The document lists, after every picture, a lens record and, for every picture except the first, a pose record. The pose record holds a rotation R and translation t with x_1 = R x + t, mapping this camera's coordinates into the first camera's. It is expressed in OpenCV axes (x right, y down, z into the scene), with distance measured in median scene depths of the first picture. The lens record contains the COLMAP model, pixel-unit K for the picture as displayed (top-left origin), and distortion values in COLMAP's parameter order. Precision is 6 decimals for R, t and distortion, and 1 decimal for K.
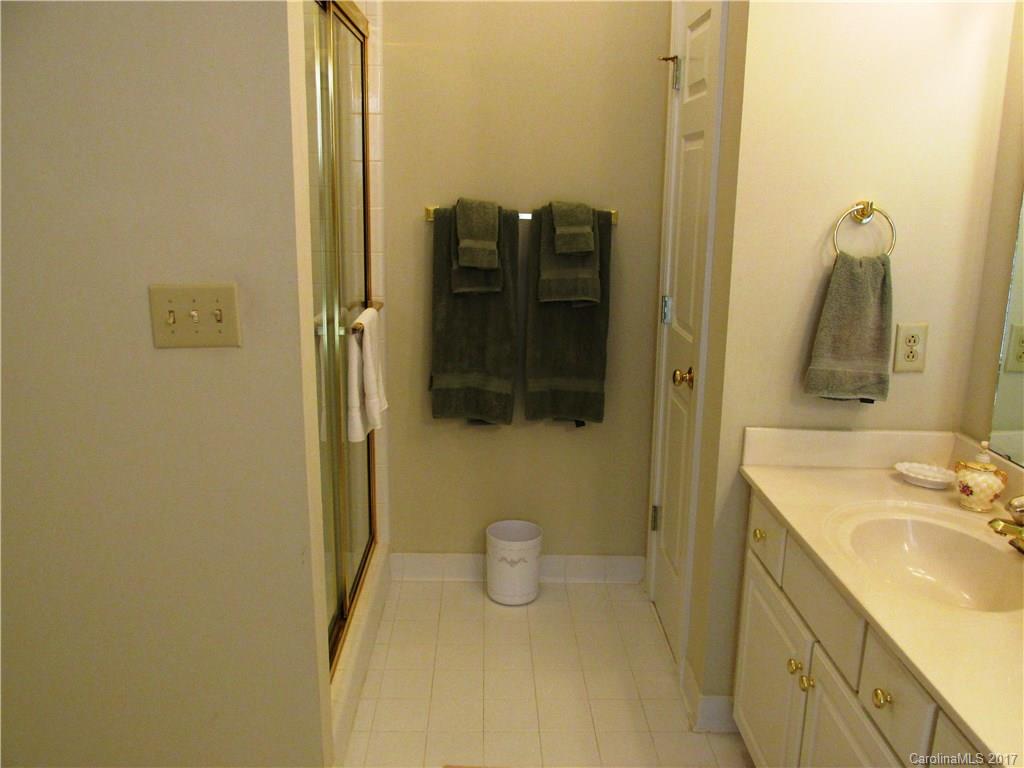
lens RADIAL K [[853.6, 0, 509.0], [0, 853.6, 383.0], [0, 0, 1]] dist [-0.029822, 0.011740]
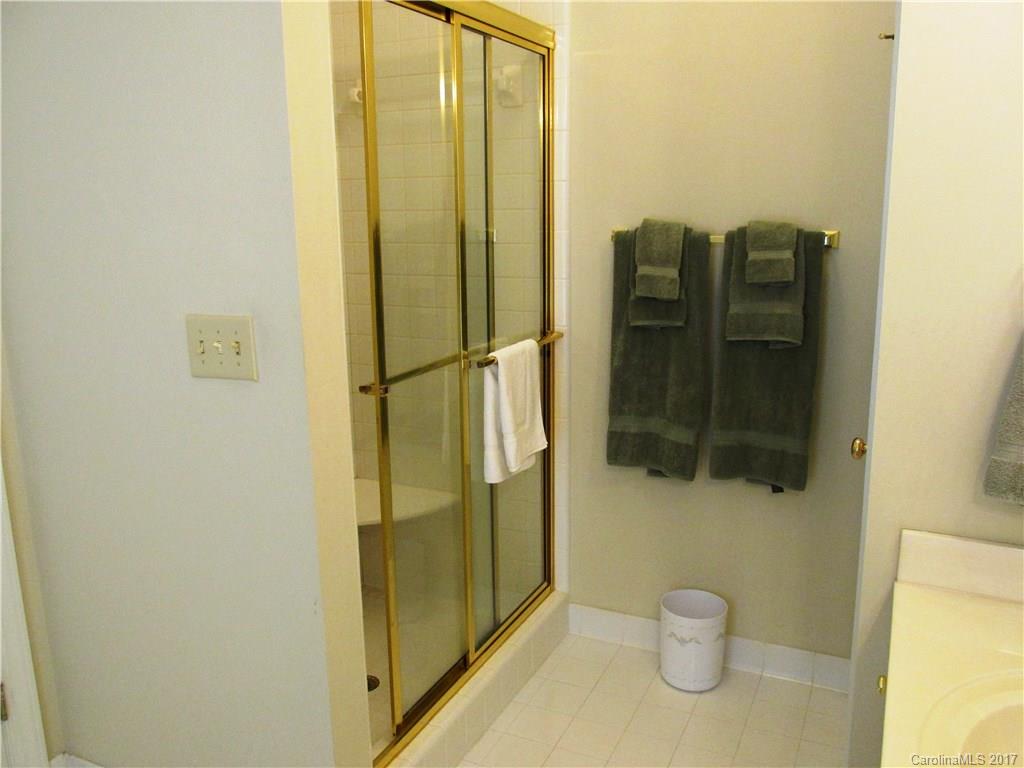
lens RADIAL K [[853.6, 0, 512.3], [0, 853.6, 385.2], [0, 0, 1]] dist [-0.029822, 0.011740]
pose [[0.892408, 0.065569, -0.446441, 0.226178], [-0.073527, 0.997293, -0.000504, -0.034743], [0.445199, 0.033275, 0.894813, 0.154204]]
